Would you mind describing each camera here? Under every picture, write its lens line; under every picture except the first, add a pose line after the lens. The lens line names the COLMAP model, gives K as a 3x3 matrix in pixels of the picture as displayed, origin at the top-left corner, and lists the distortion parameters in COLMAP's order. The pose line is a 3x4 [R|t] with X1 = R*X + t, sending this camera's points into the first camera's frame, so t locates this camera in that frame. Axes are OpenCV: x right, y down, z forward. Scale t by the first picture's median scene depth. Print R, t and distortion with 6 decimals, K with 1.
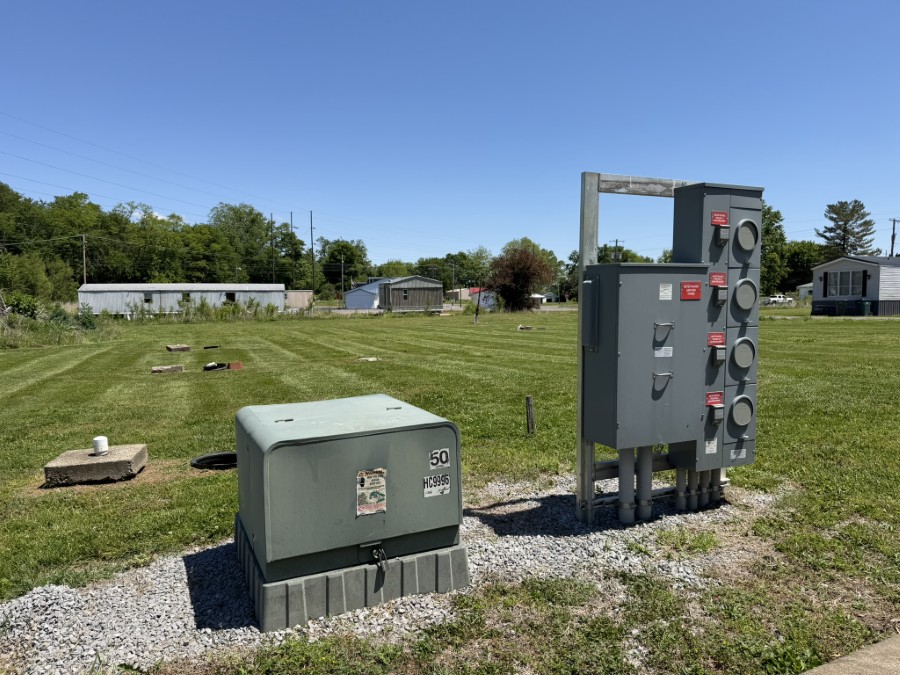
lens RADIAL K [[630.4, 0, 450.0], [0, 630.4, 337.5], [0, 0, 1]] dist [0.070274, -0.000309]
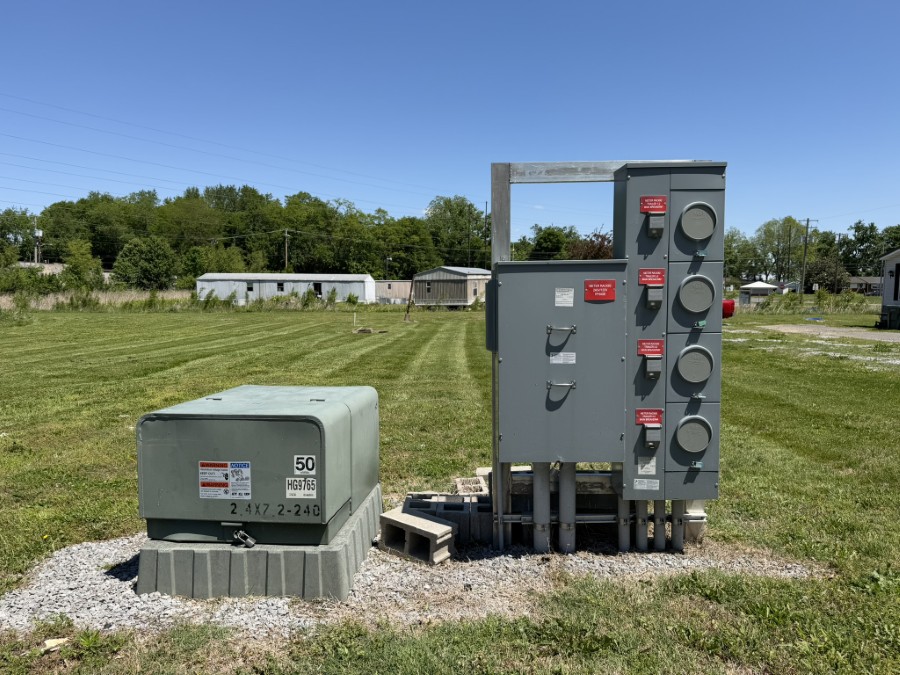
lens RADIAL K [[629.5, 0, 450.0], [0, 629.5, 337.5], [0, 0, 1]] dist [0.226491, -0.000223]
pose [[0.941521, 0.039580, -0.334622, 0.413190], [-0.033445, 0.999150, 0.024078, -0.019995], [0.335290, -0.011478, 0.942045, 0.092472]]
